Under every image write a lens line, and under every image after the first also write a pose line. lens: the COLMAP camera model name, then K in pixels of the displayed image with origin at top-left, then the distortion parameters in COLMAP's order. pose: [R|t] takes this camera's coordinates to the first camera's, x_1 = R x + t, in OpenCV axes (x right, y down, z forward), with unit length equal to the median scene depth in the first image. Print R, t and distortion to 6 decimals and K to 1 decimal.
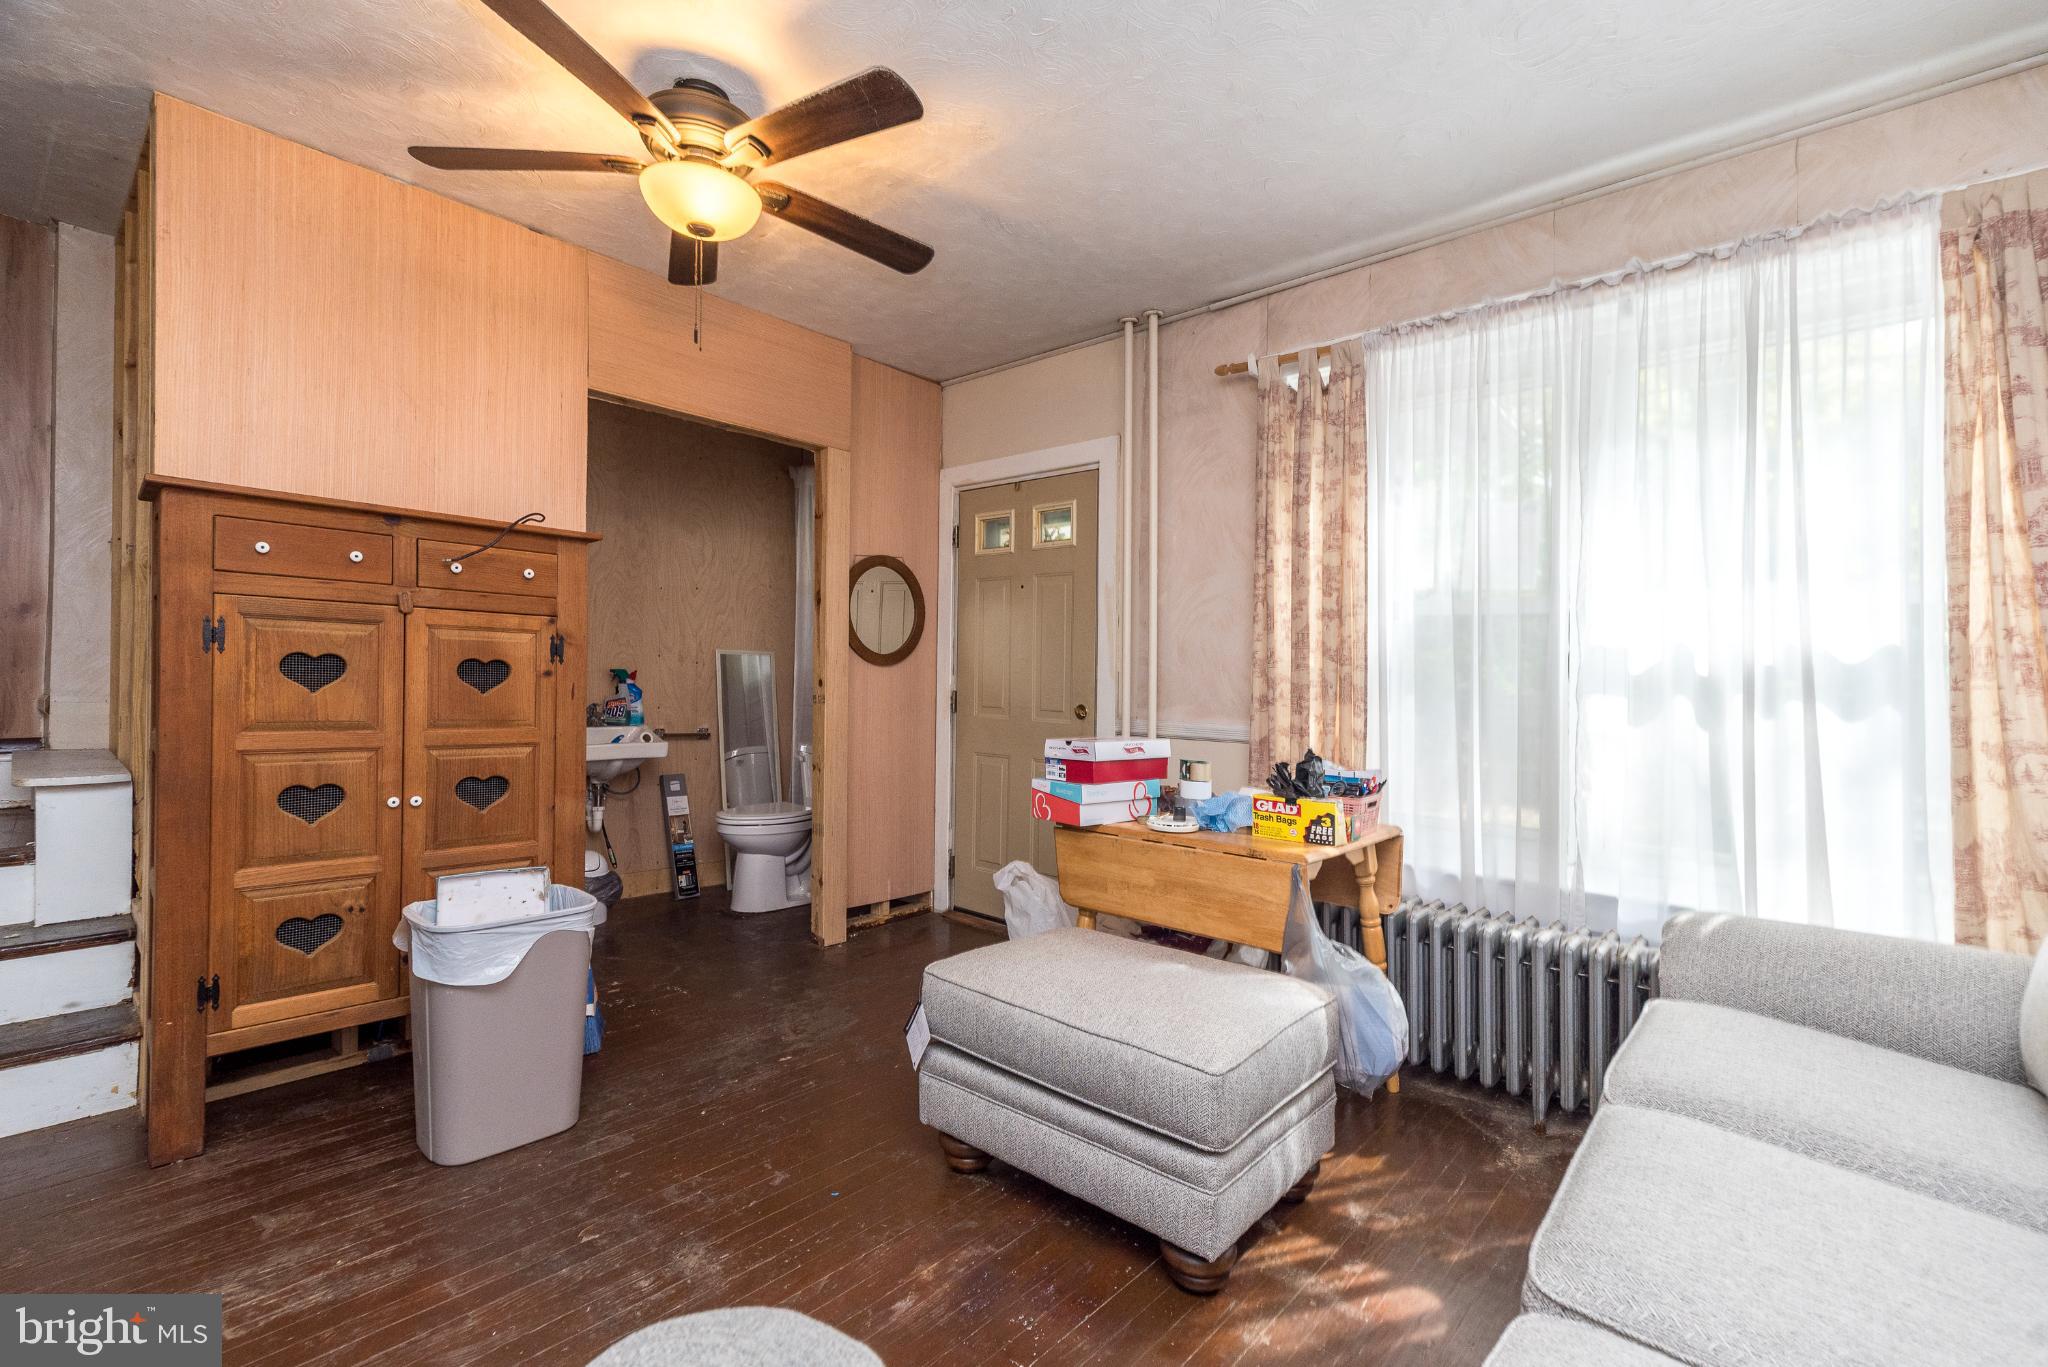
lens RADIAL K [[886.7, 0, 1044.5], [0, 886.7, 698.7], [0, 0, 1]] dist [0.009688, -0.000964]
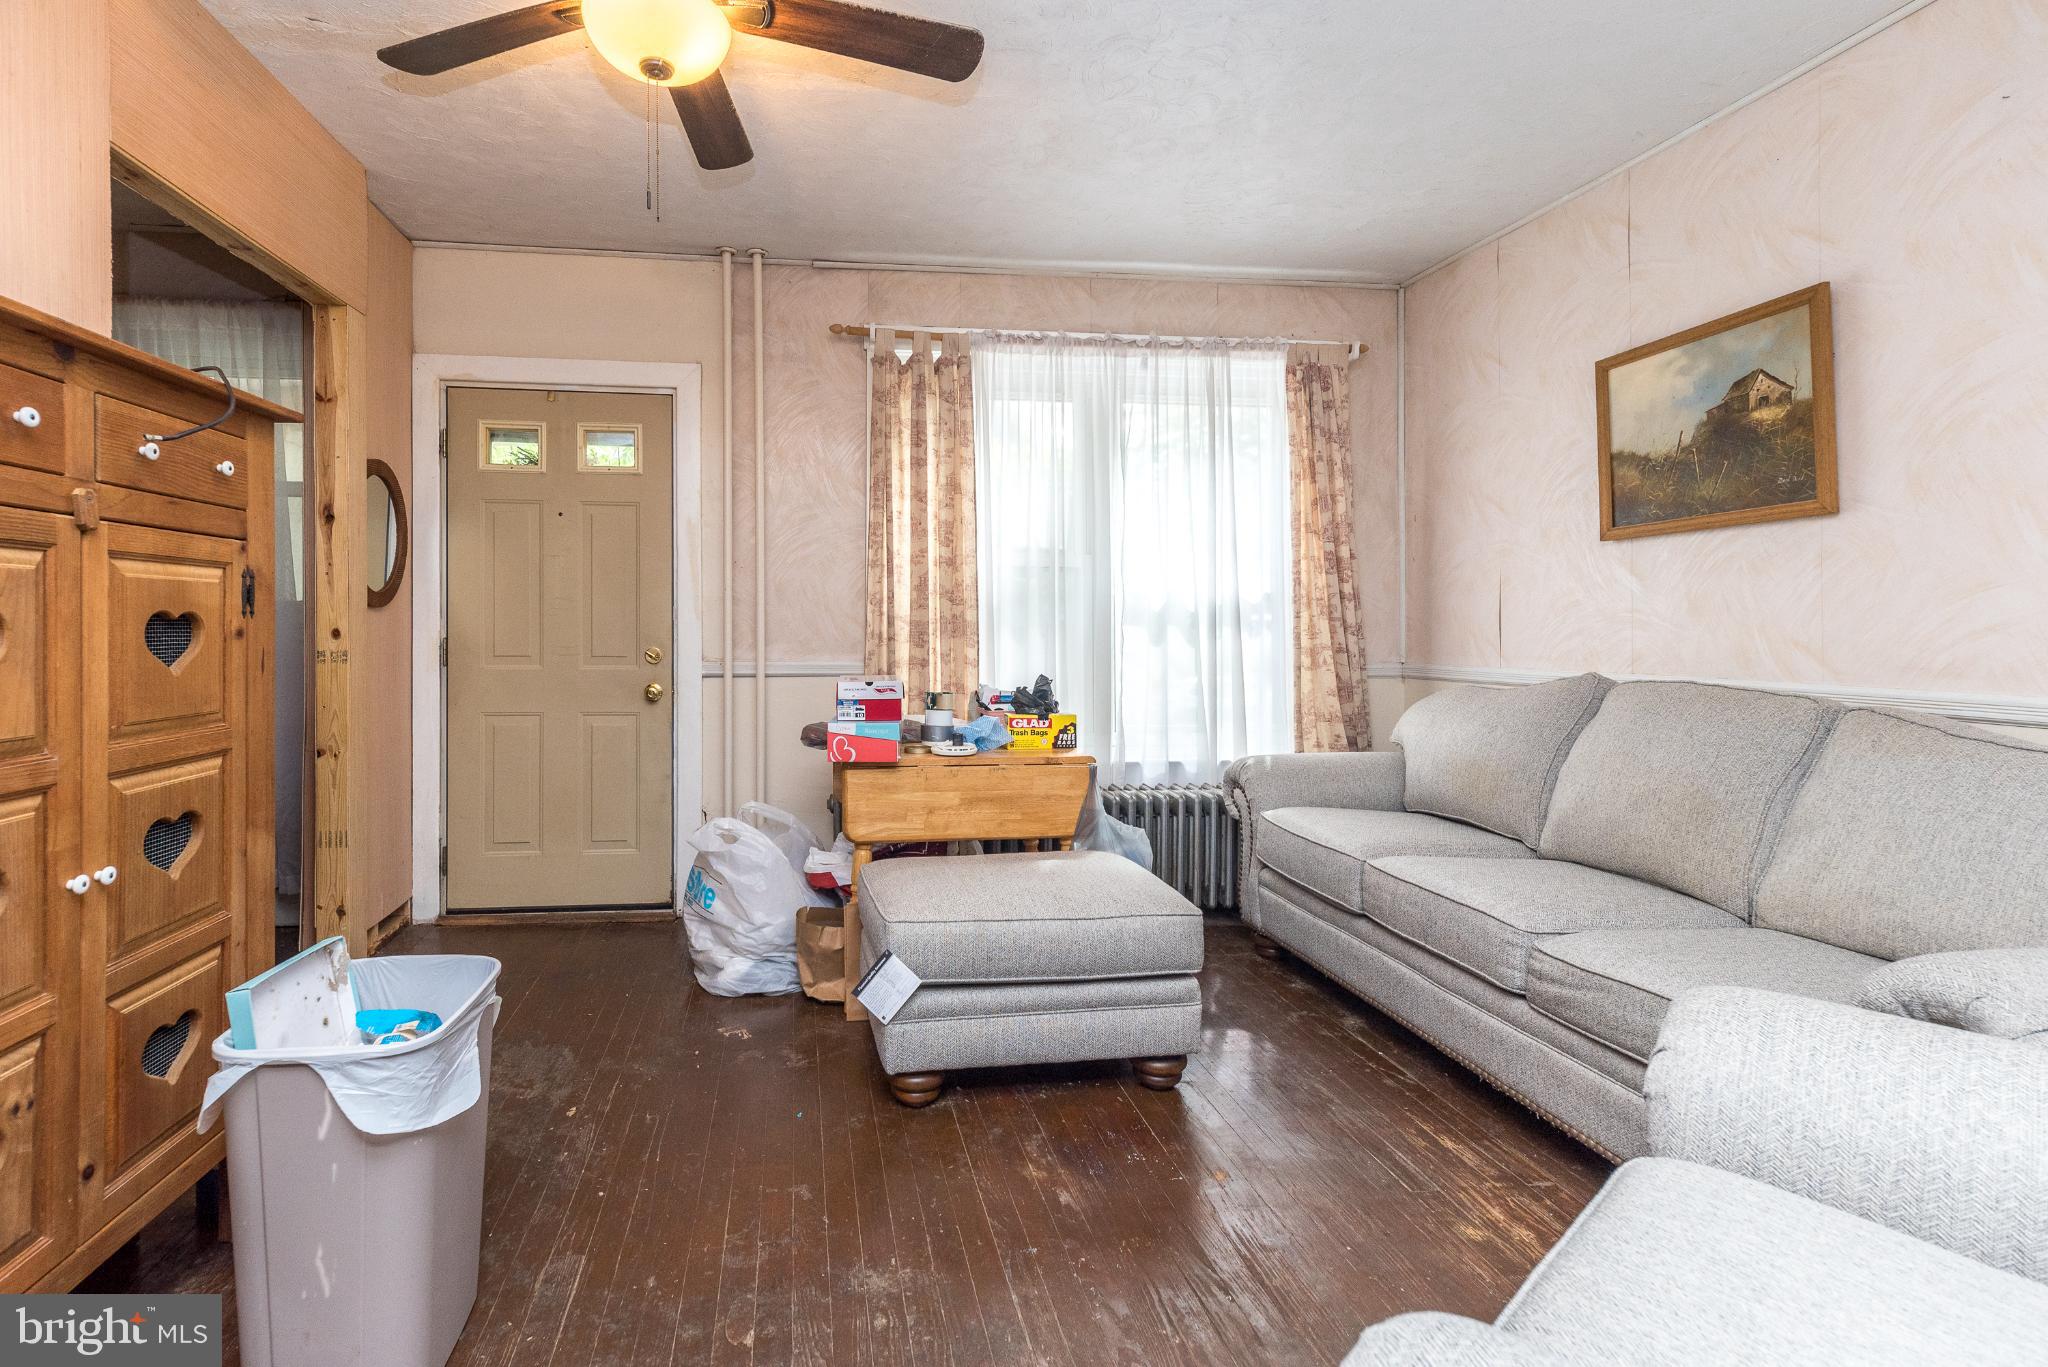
lens RADIAL K [[886.7, 0, 969.6], [0, 886.7, 636.3], [0, 0, 1]] dist [0.009688, -0.000964]
pose [[0.681944, -0.034278, 0.730601, -0.637340], [0.027916, 0.999393, 0.020832, -0.023887], [-0.730872, 0.006189, 0.682487, 0.207774]]
